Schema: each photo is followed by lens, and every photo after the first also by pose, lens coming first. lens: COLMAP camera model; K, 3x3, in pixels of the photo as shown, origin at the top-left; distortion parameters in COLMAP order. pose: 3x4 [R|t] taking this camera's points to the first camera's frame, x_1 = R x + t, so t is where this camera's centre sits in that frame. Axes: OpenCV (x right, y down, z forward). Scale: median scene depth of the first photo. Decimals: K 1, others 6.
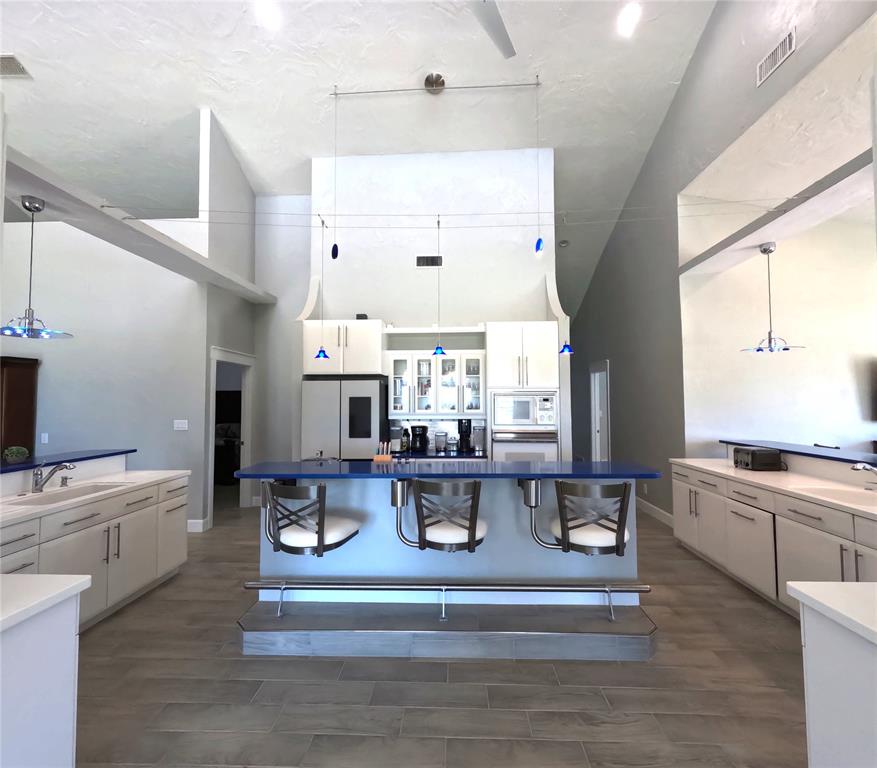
lens RADIAL K [[418.9, 0, 438.5], [0, 418.9, 384.0], [0, 0, 1]] dist [-0.000855, 0.000355]
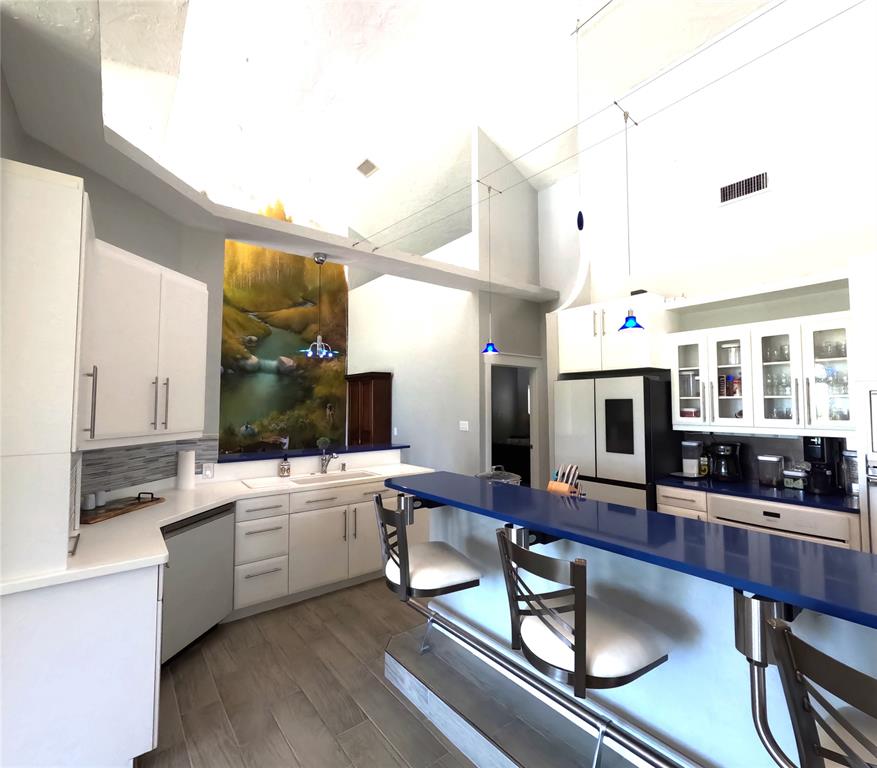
lens RADIAL K [[418.9, 0, 438.5], [0, 418.9, 384.0], [0, 0, 1]] dist [-0.000855, 0.000355]
pose [[0.645789, -0.033472, -0.762782, 0.173938], [0.031115, 0.999362, -0.017511, 0.005915], [0.762881, -0.012425, 0.646419, 0.243912]]
